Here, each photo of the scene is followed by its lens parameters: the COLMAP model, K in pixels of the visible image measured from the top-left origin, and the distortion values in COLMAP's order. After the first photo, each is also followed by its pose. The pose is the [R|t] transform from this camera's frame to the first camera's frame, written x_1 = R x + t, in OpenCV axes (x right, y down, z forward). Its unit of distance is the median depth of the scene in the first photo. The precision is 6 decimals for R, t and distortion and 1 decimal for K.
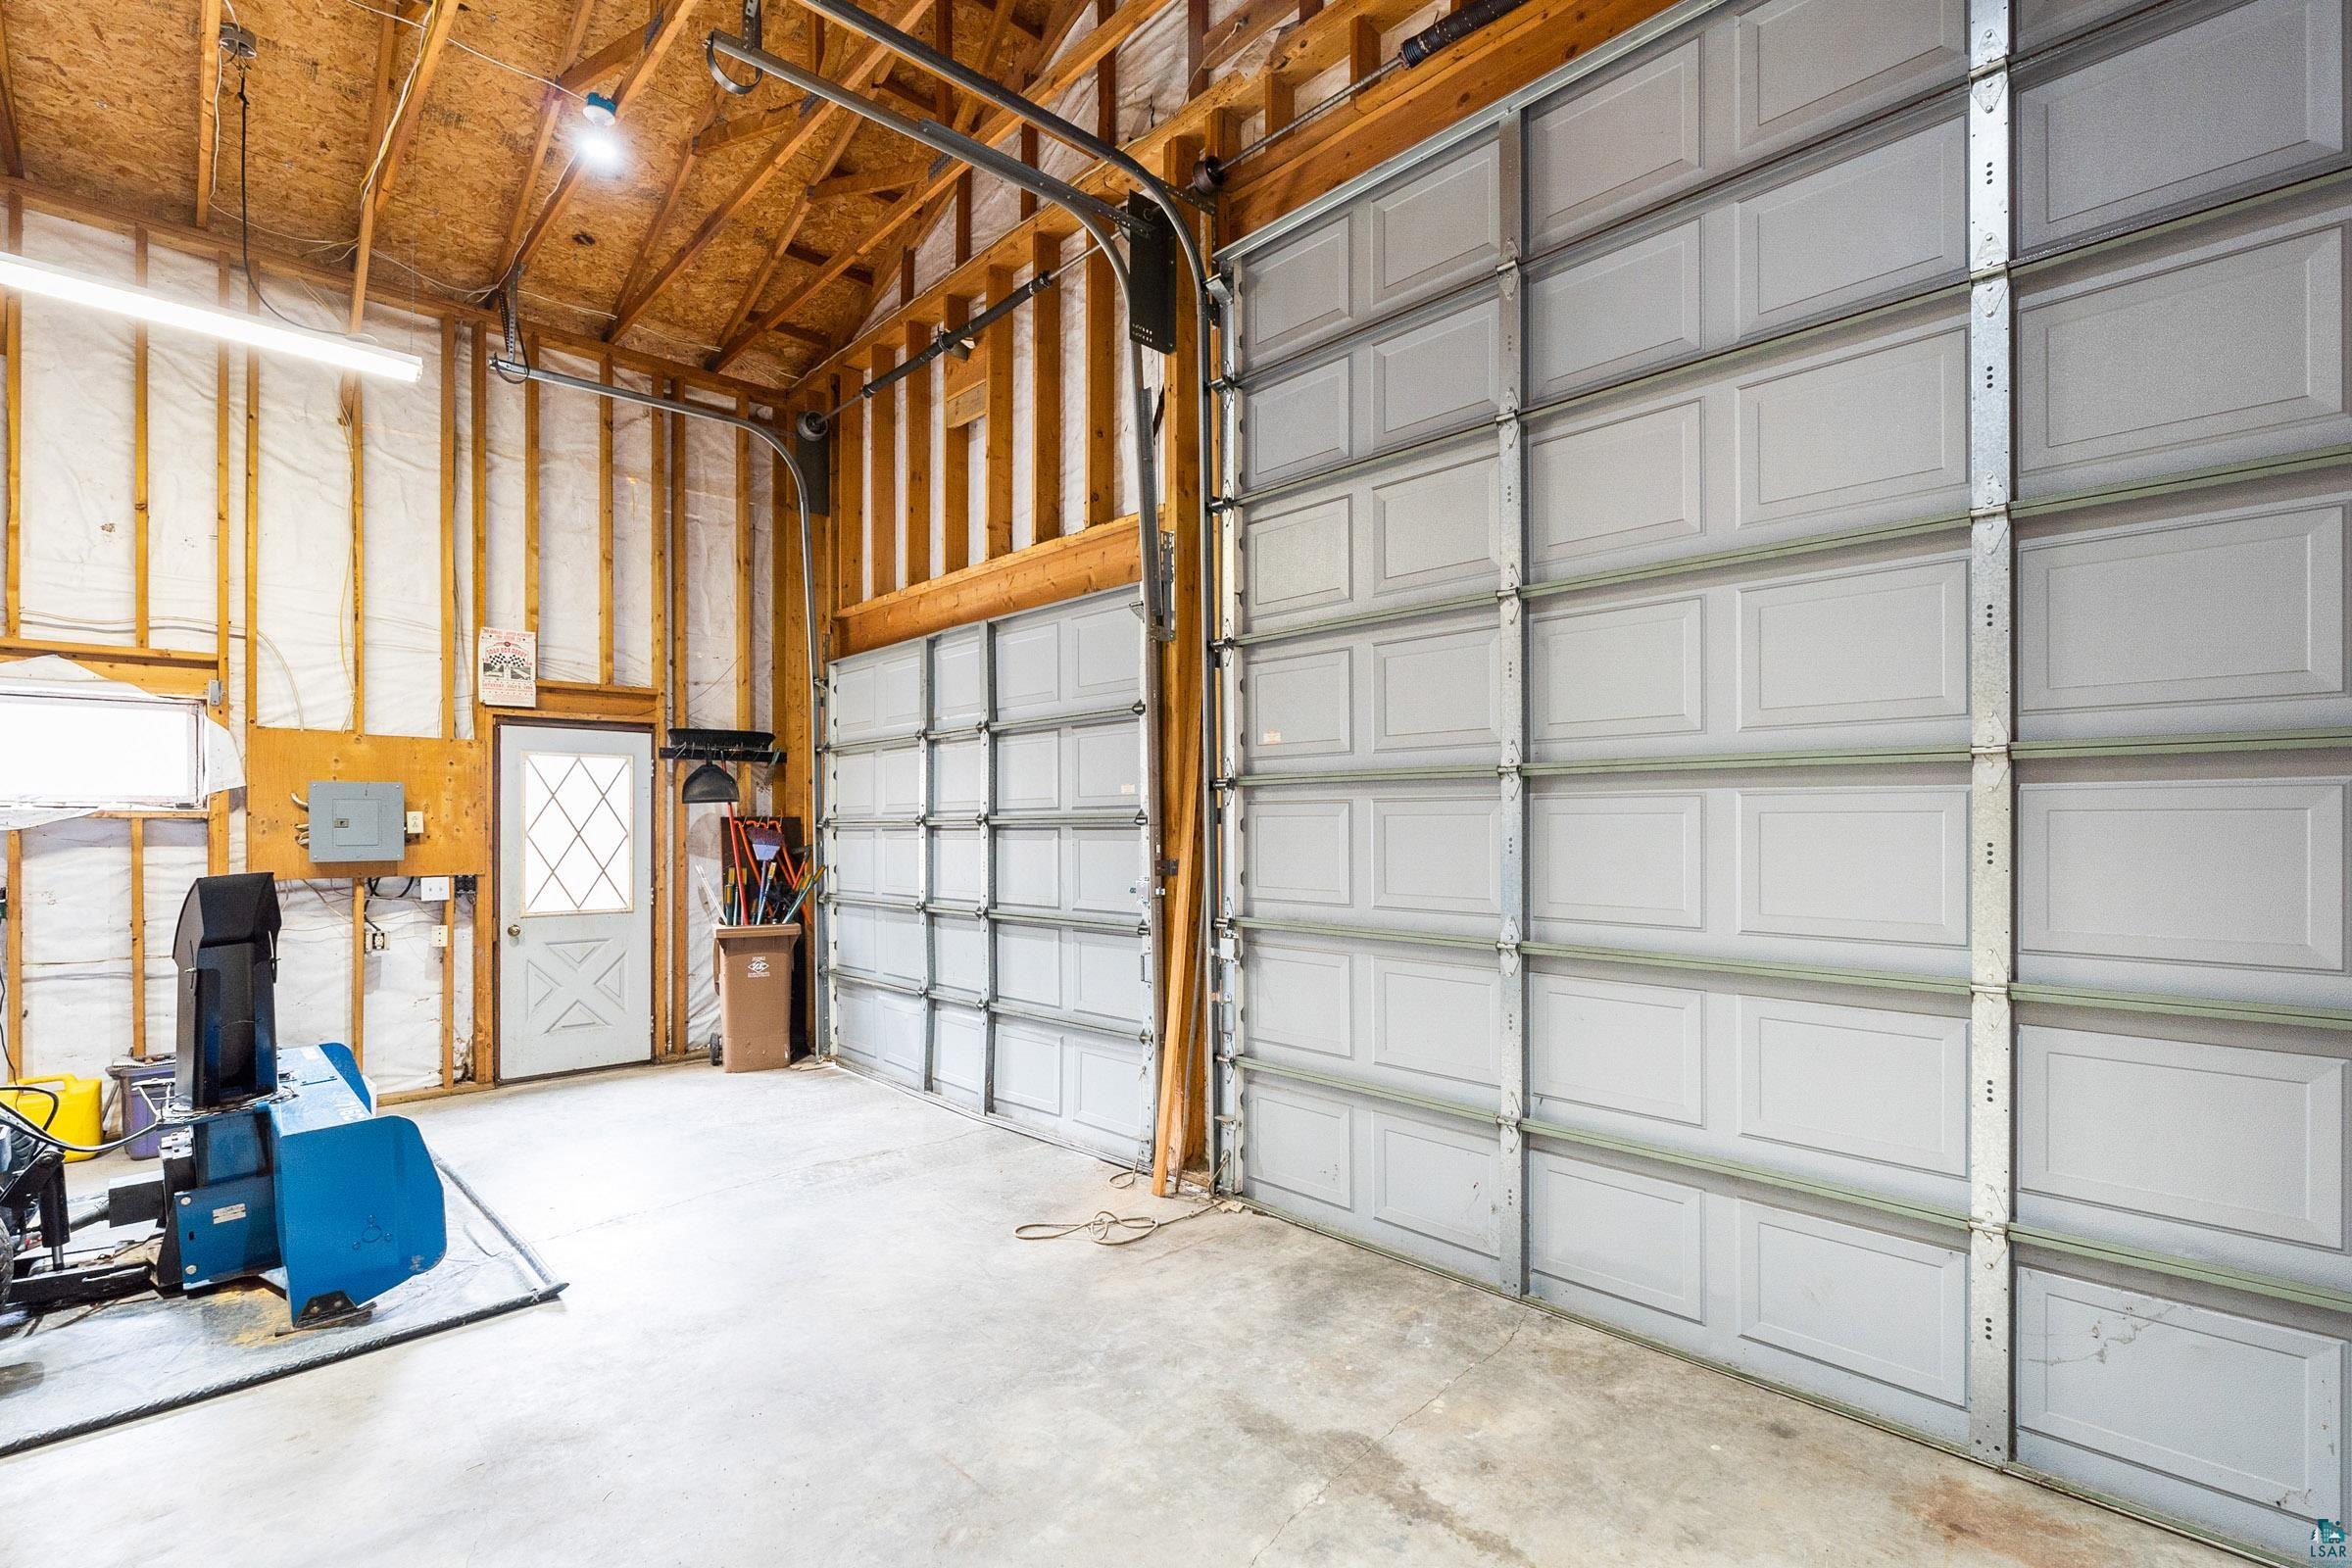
lens RADIAL K [[1076.9, 0, 1182.8], [0, 1076.9, 785.6], [0, 0, 1]] dist [-0.003871, -0.000213]
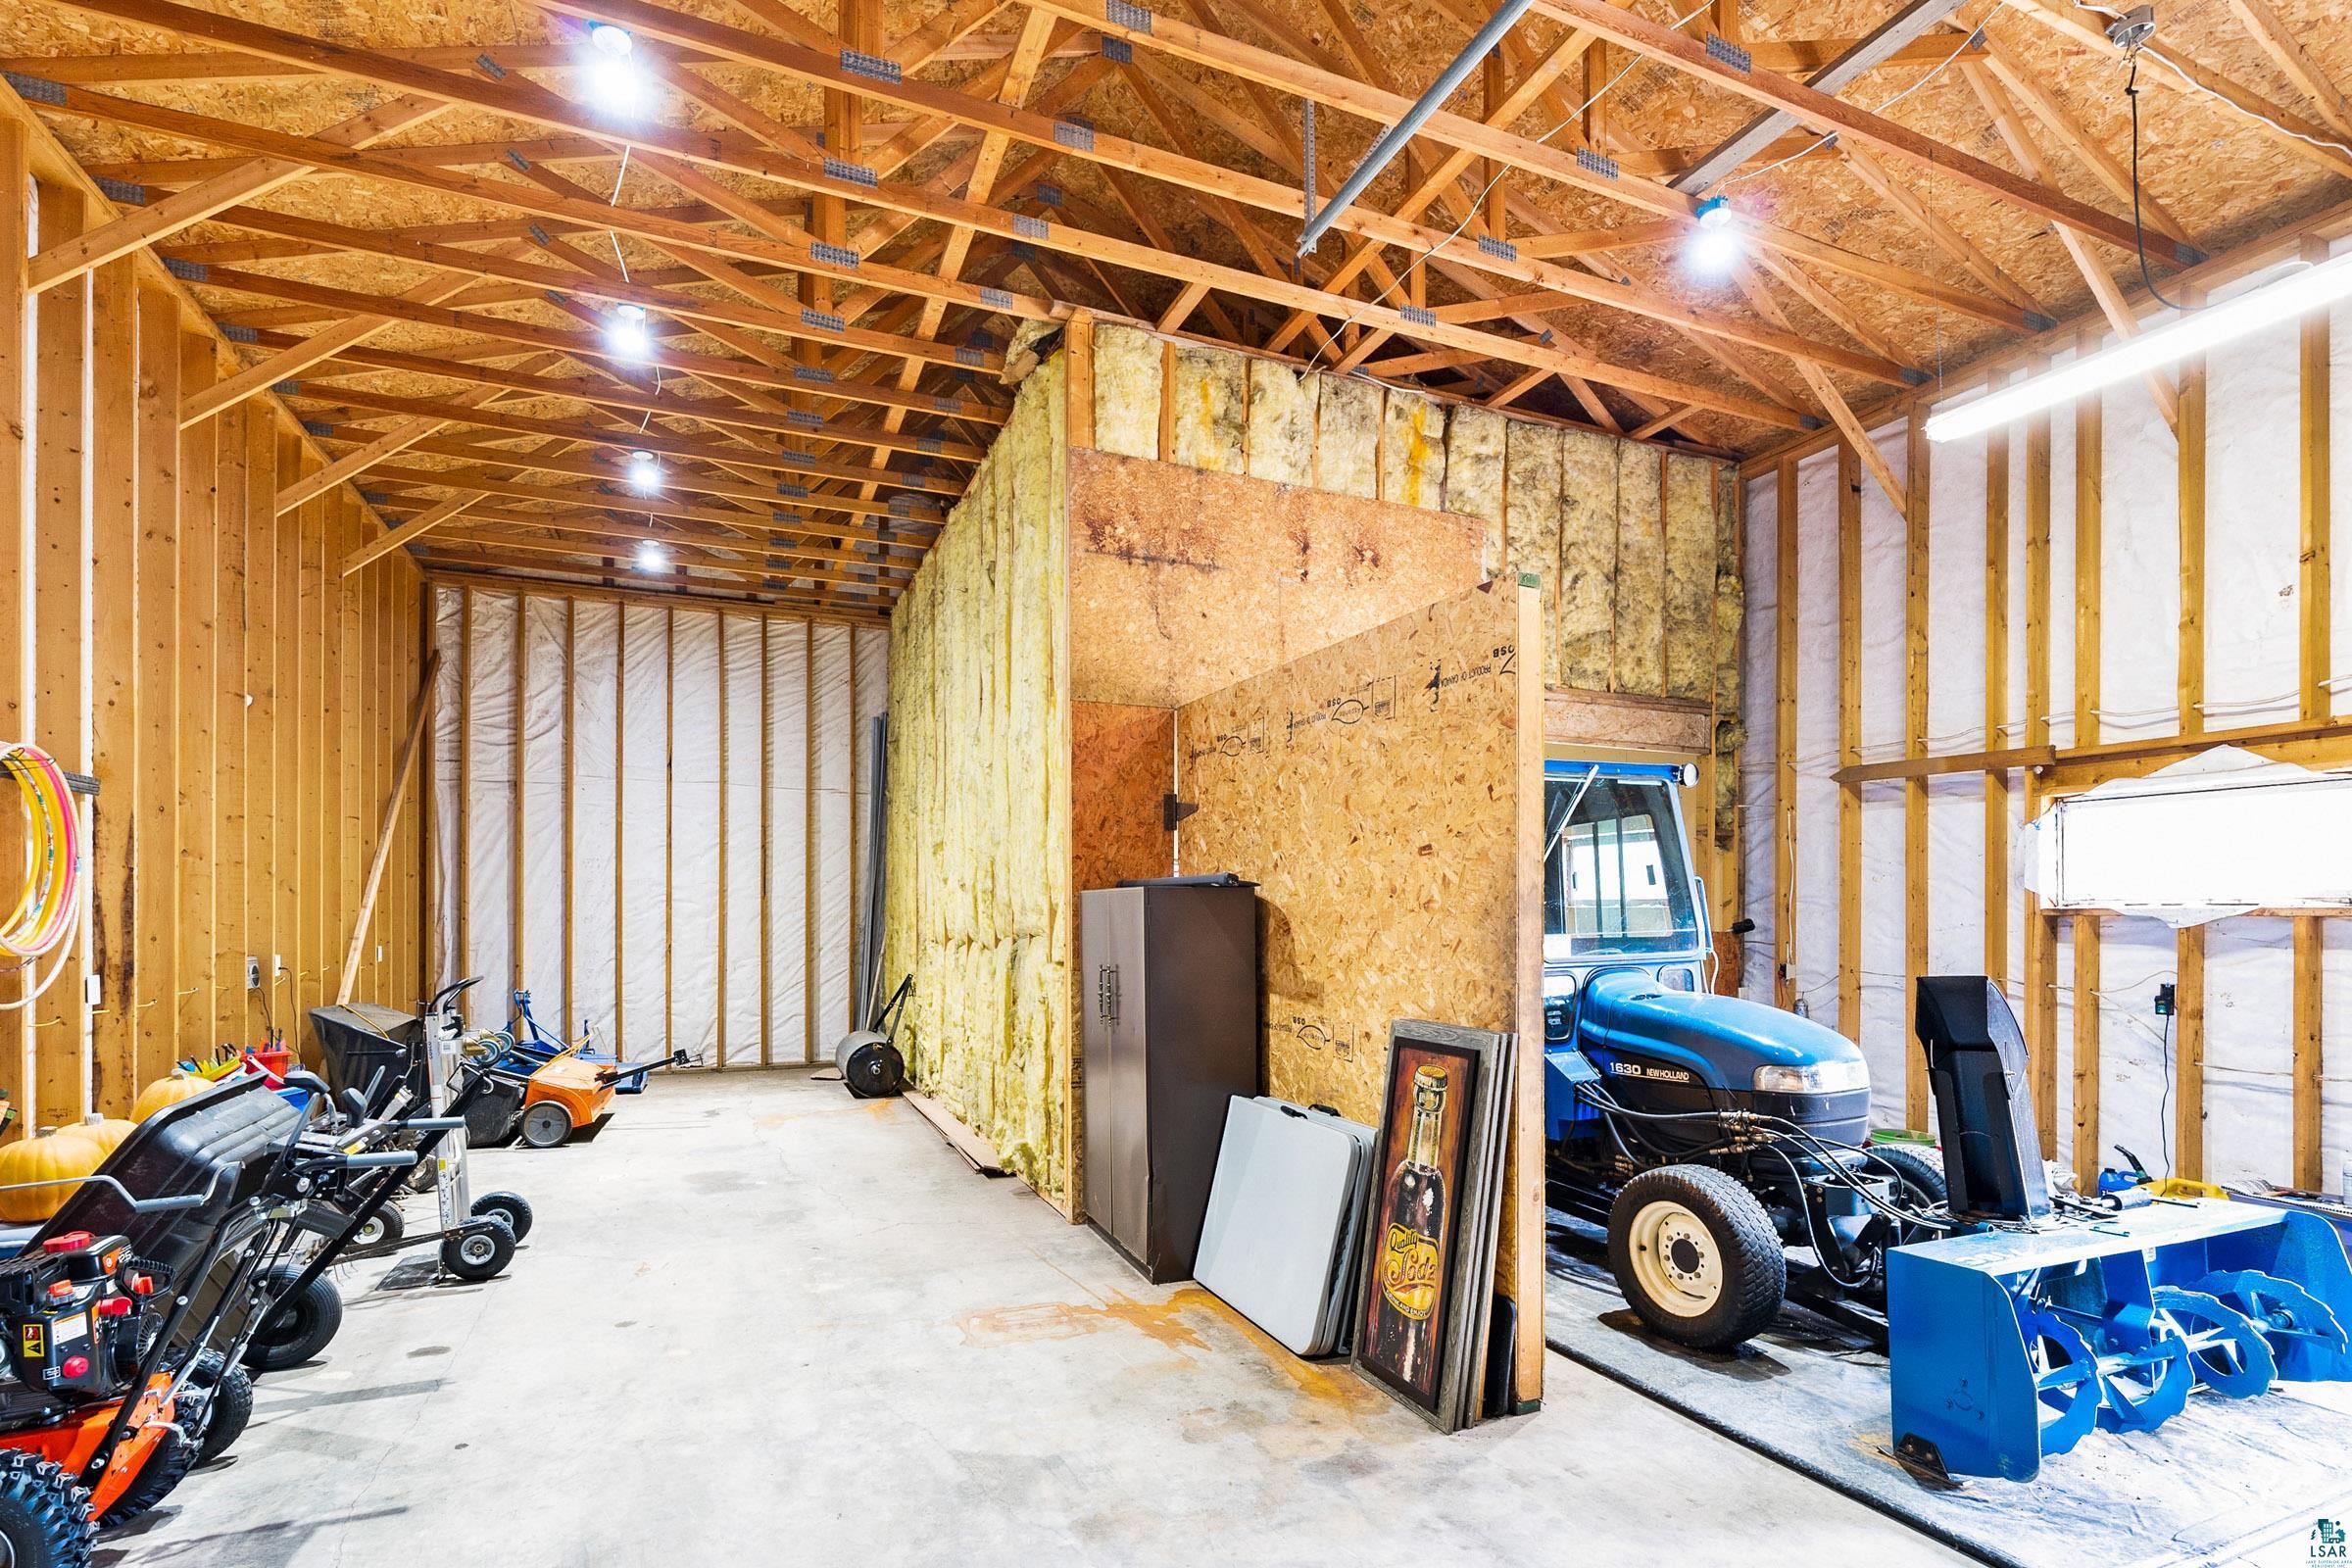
lens RADIAL K [[1114.9, 0, 1176.7], [0, 1114.9, 906.6], [0, 0, 1]] dist [-0.002298, -0.000208]
pose [[-0.347152, -0.004082, -0.937800, 0.192513], [0.031196, 0.999387, -0.015898, 0.008032], [0.937290, -0.034774, -0.346812, 0.458507]]
